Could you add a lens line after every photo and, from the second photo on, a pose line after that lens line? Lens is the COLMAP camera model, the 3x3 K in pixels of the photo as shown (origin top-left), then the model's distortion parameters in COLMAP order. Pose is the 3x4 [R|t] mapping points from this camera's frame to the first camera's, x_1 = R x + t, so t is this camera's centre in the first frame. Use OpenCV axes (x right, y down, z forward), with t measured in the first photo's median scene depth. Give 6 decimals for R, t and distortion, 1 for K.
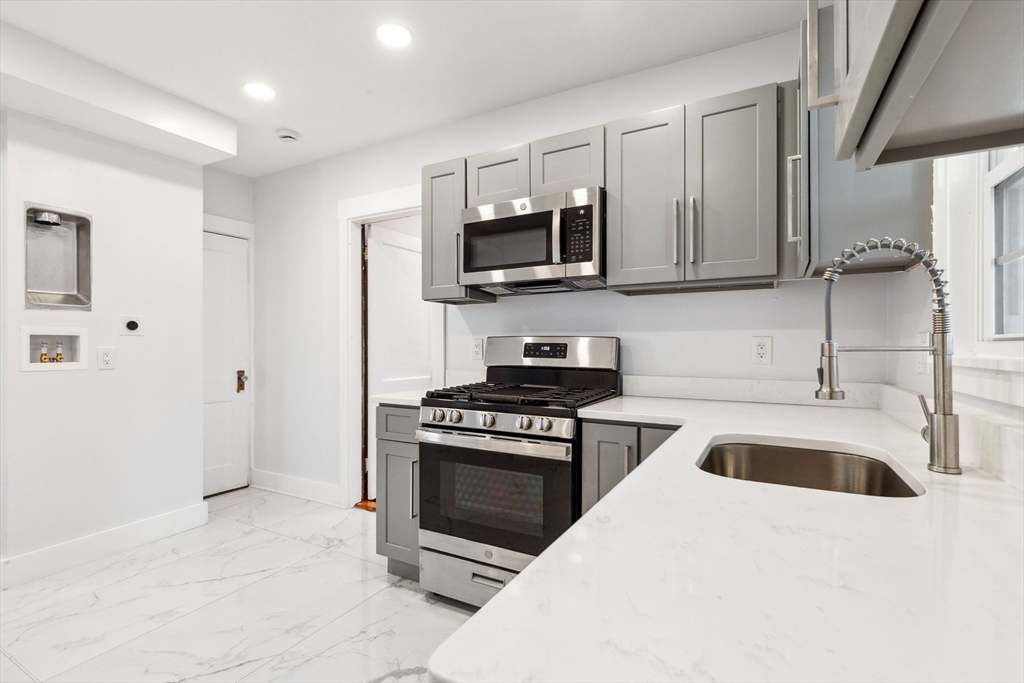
lens RADIAL K [[466.1, 0, 517.4], [0, 466.1, 344.3], [0, 0, 1]] dist [0.011030, -0.002618]
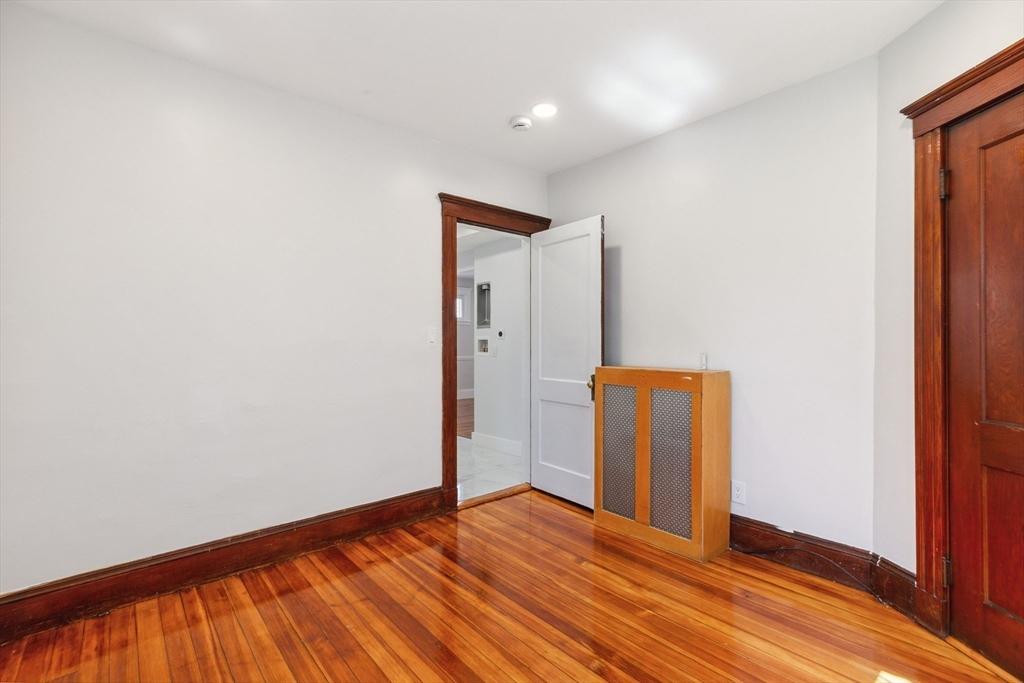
lens RADIAL K [[466.1, 0, 513.2], [0, 466.1, 342.4], [0, 0, 1]] dist [0.011030, -0.002618]
pose [[-0.354948, -0.002251, -0.934883, 0.969405], [-0.000358, 0.999997, -0.002272, -0.001333], [0.934886, -0.000472, -0.354948, 1.794874]]
